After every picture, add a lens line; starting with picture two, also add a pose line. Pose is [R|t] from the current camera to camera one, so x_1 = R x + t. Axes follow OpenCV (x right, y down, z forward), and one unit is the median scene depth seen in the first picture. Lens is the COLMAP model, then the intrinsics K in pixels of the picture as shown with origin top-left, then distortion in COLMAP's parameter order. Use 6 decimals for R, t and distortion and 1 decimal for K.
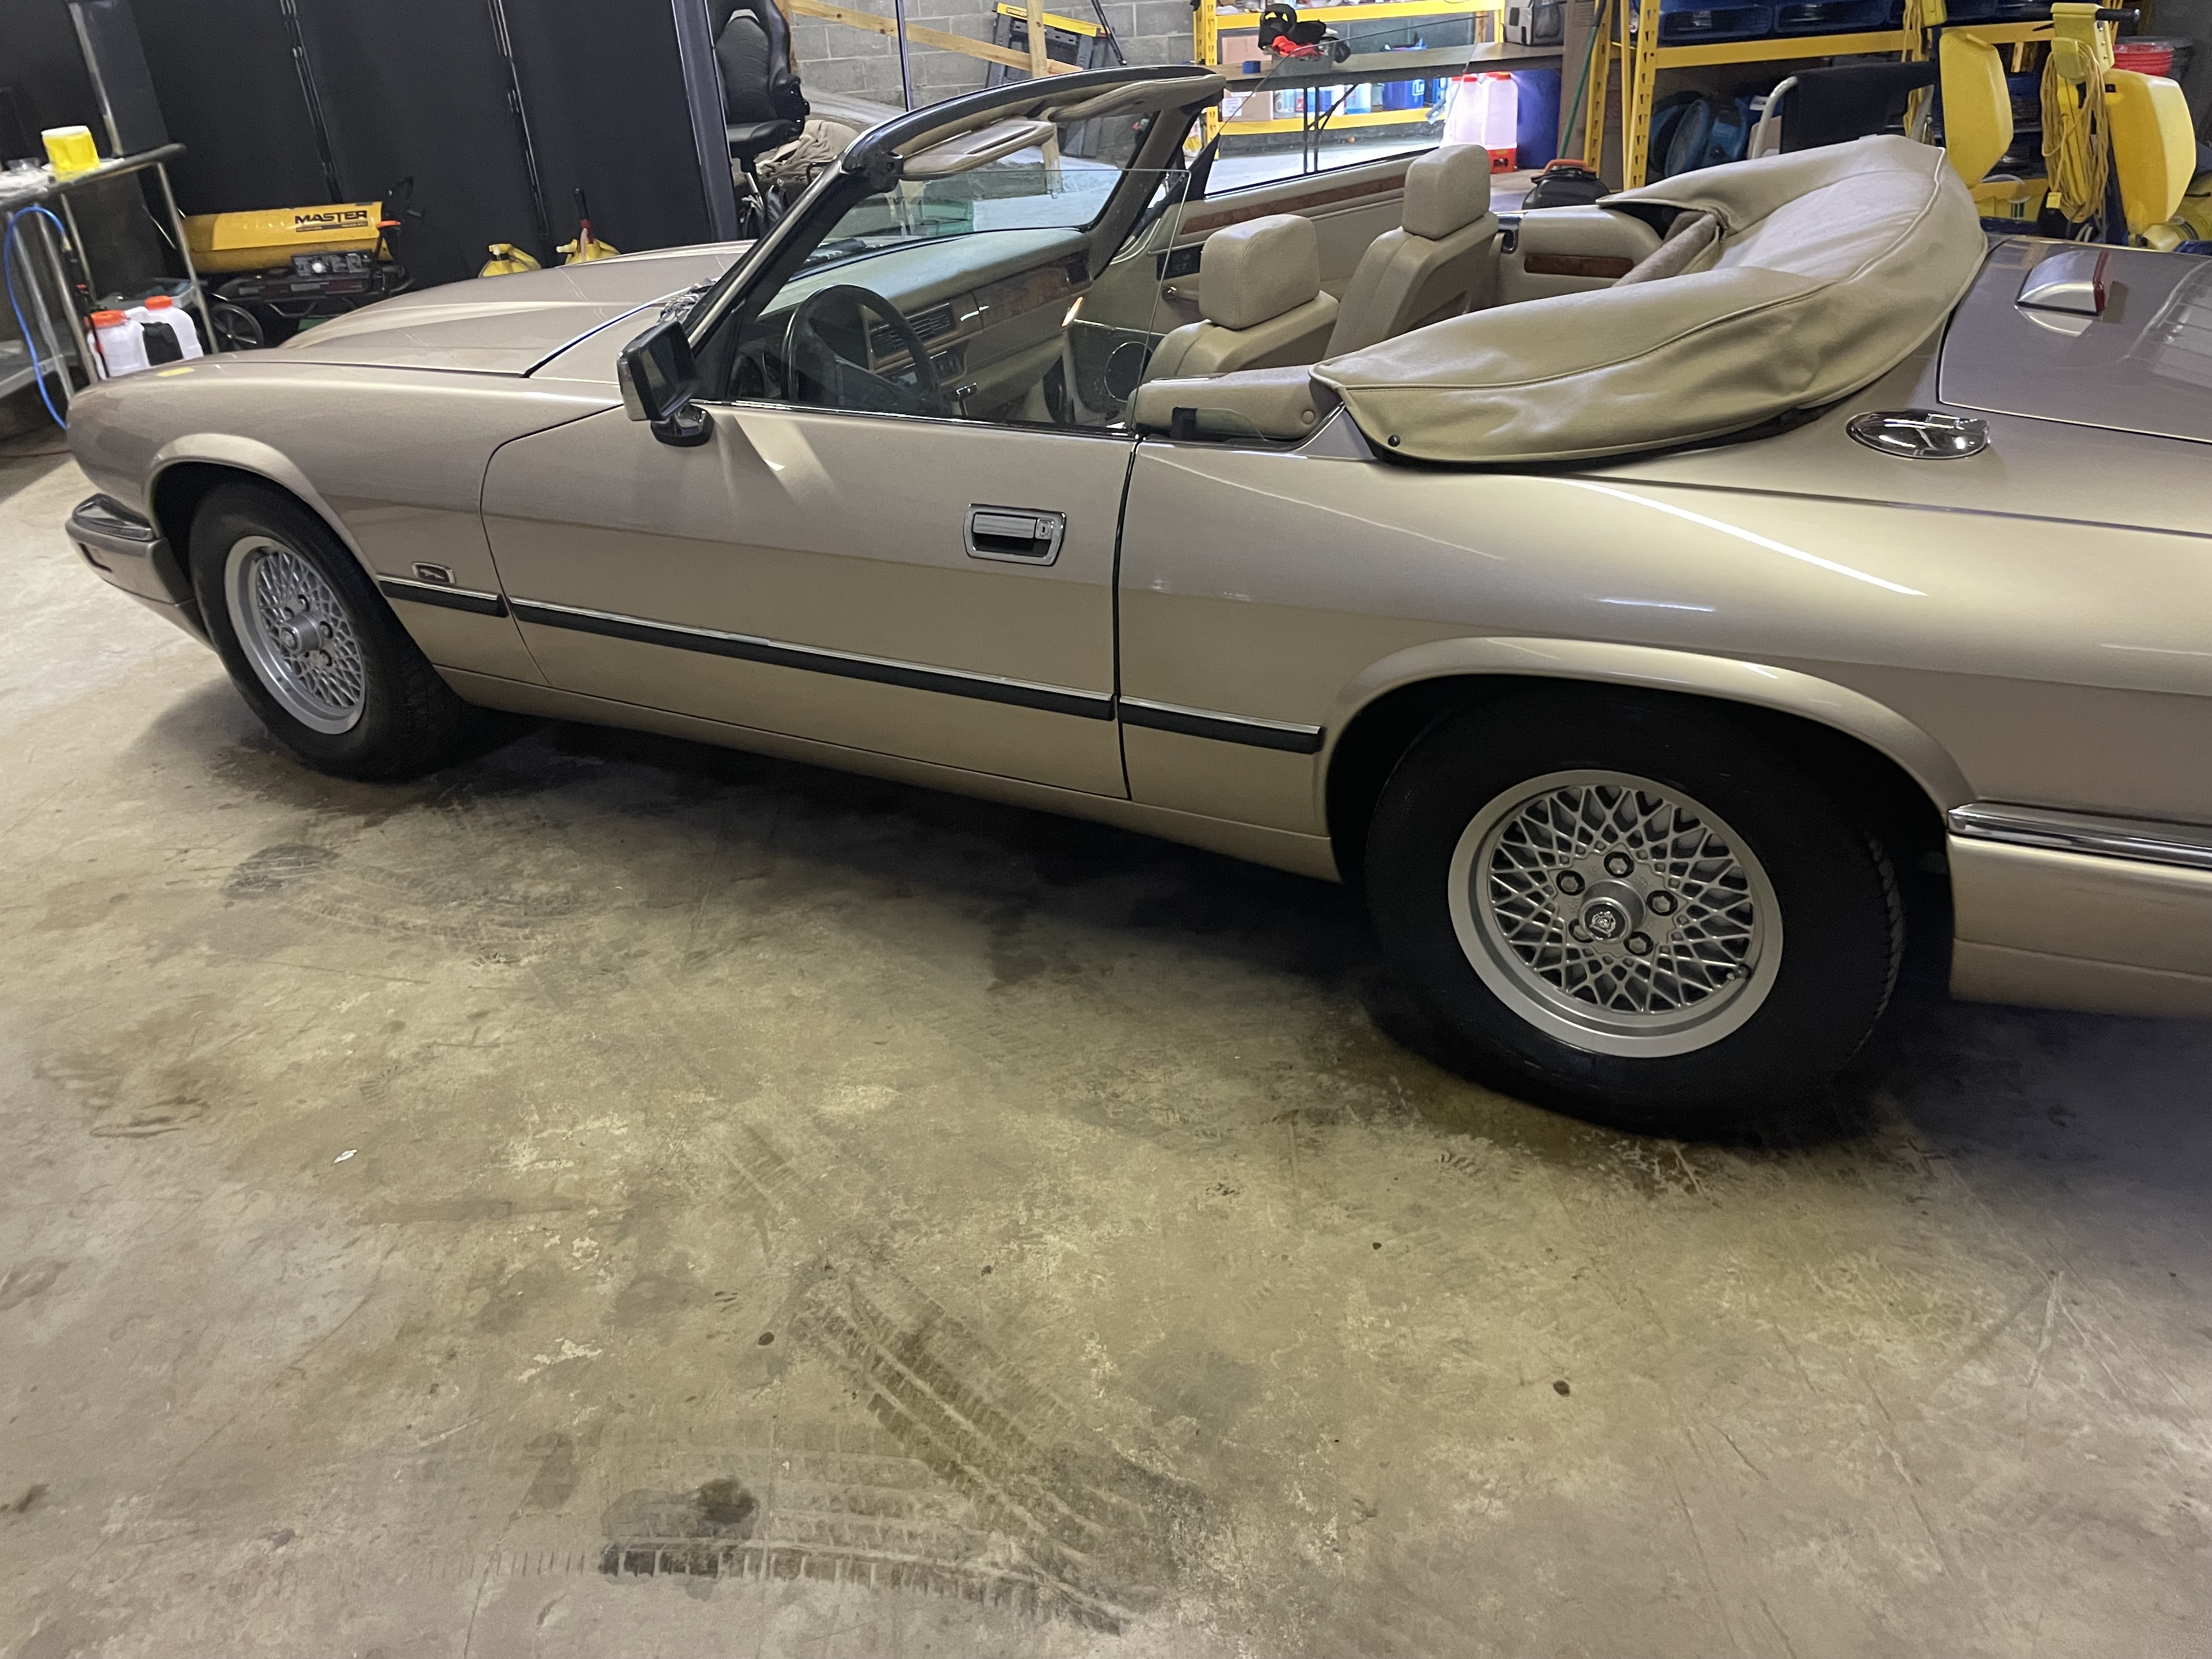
lens RADIAL K [[1638.8, 0, 1106.0], [0, 1638.8, 829.5], [0, 0, 1]] dist [0.058464, -0.091995]
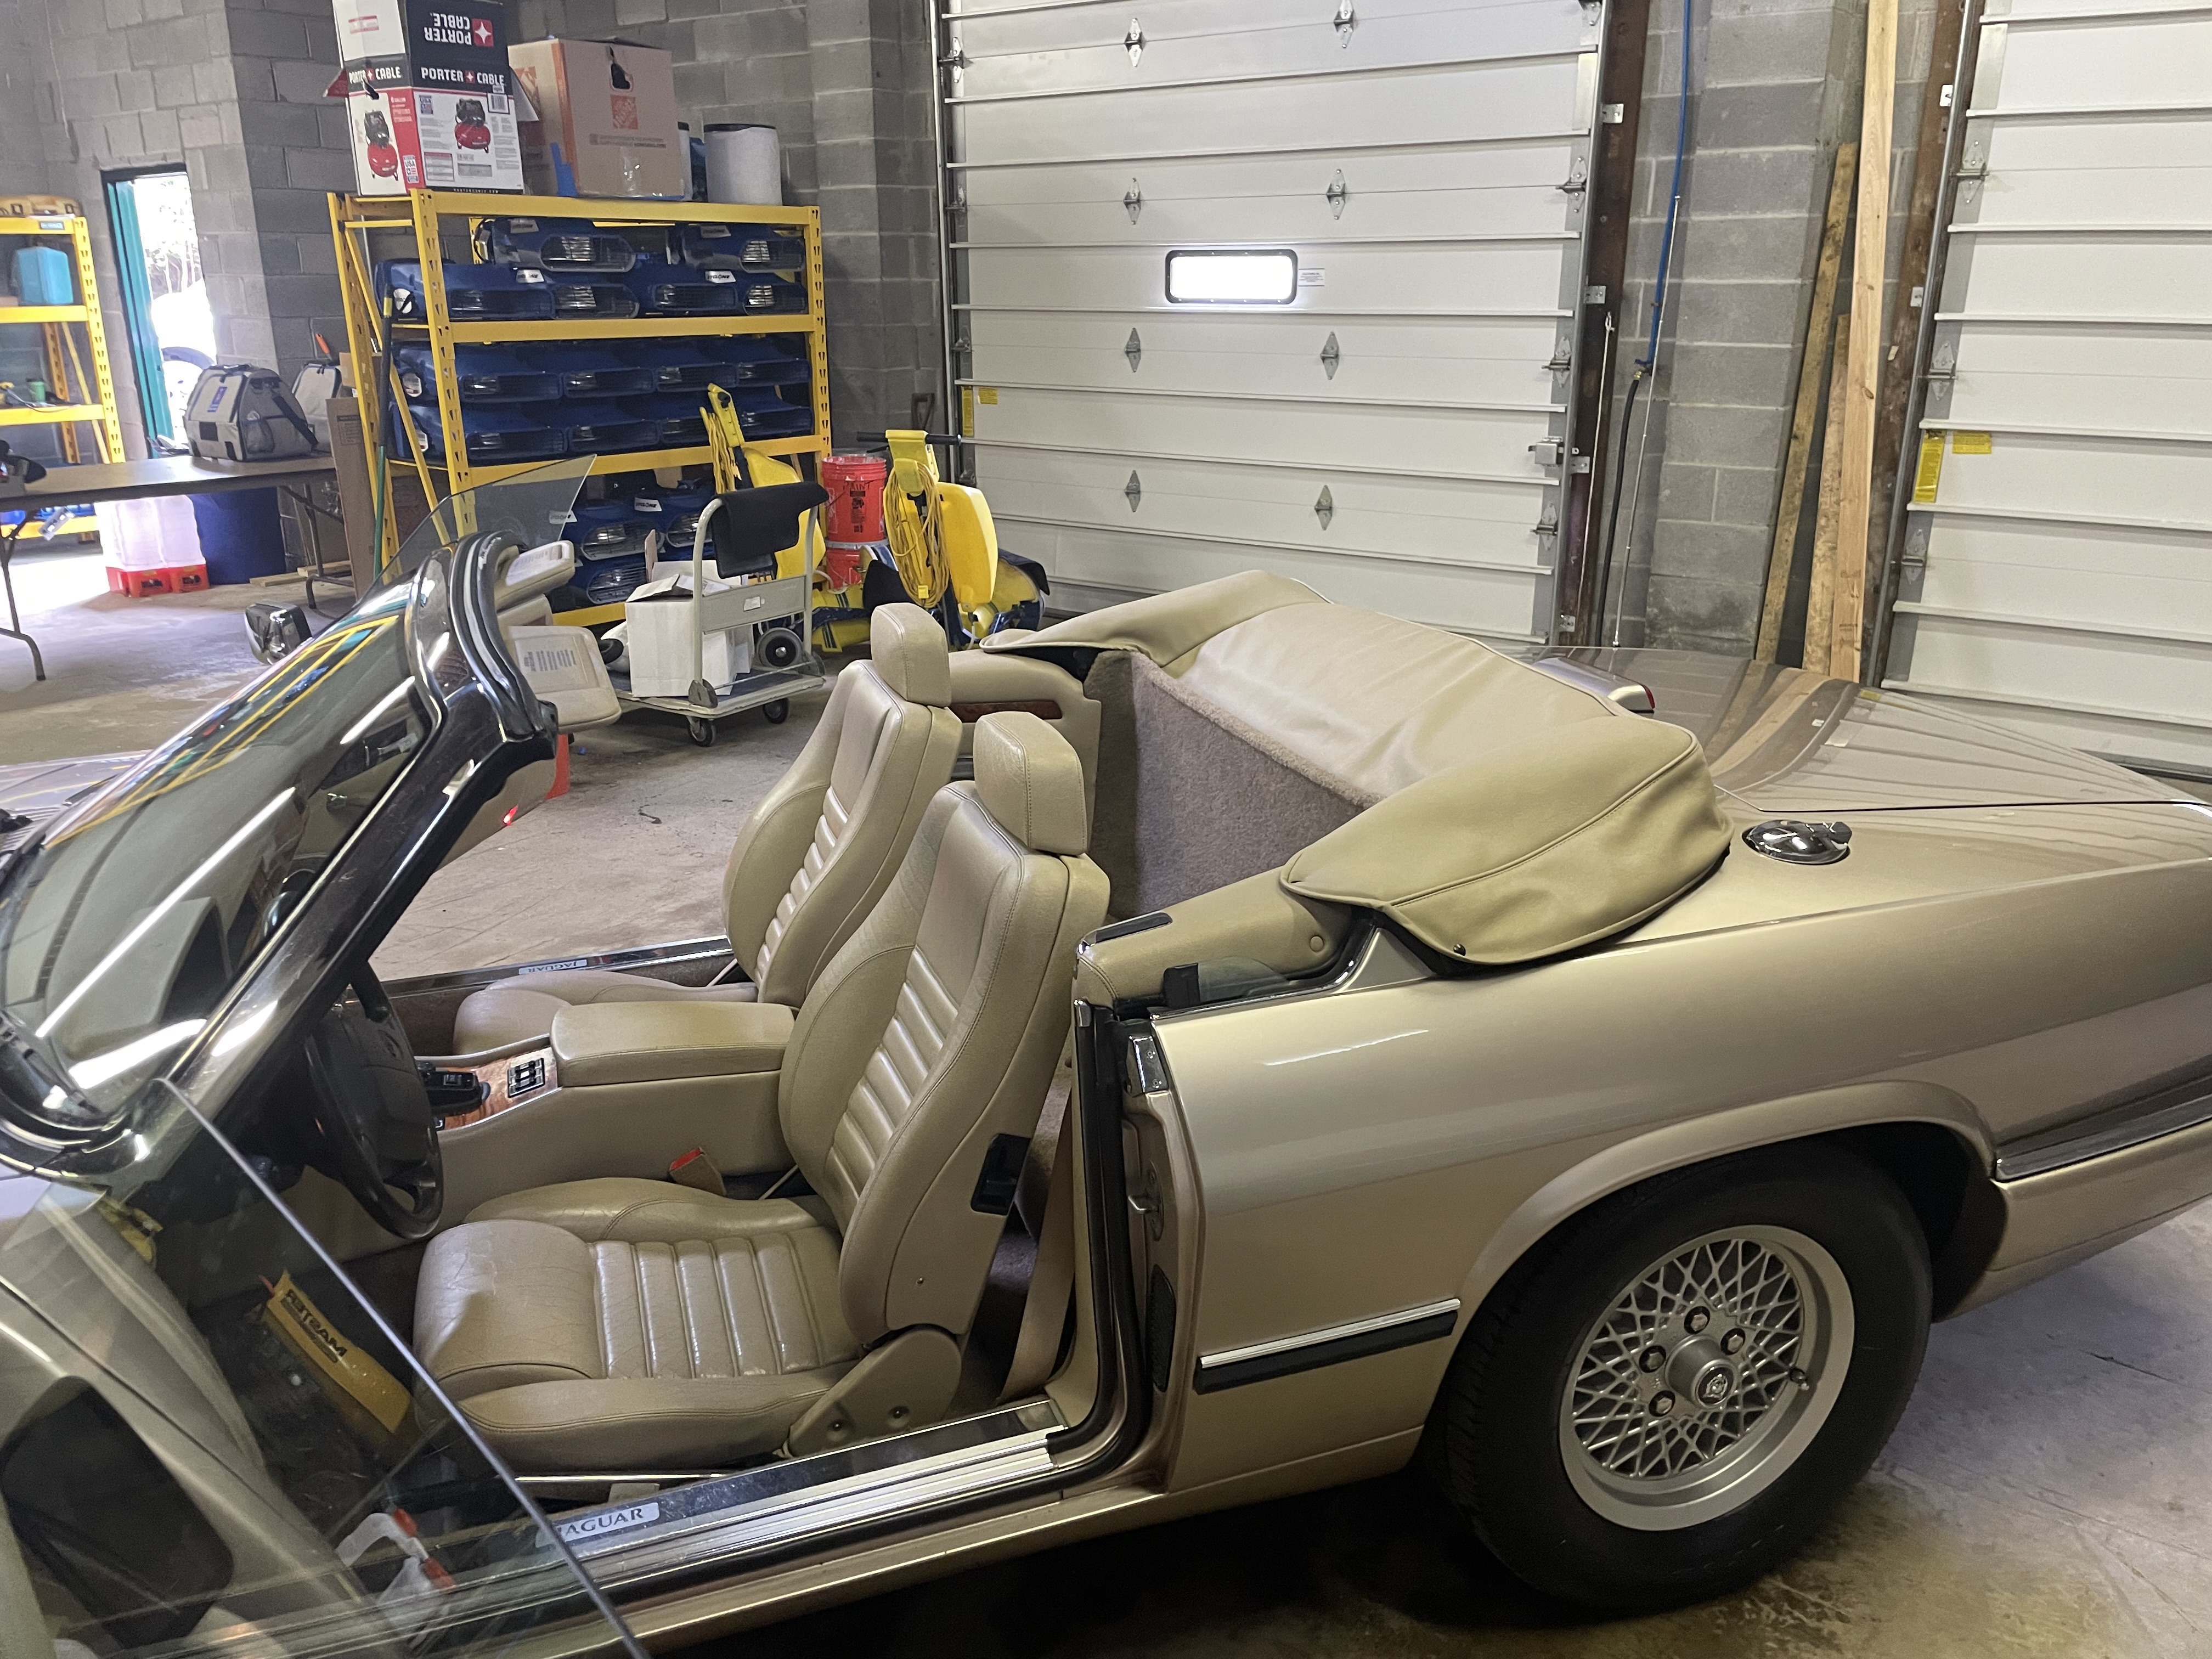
lens RADIAL K [[1638.8, 0, 1106.0], [0, 1638.8, 829.5], [0, 0, 1]] dist [0.058464, -0.091995]
pose [[0.643104, -0.174711, 0.745582, -0.479748], [0.327289, 0.942931, -0.061349, -0.252031], [-0.692314, 0.283474, 0.663584, 0.445684]]
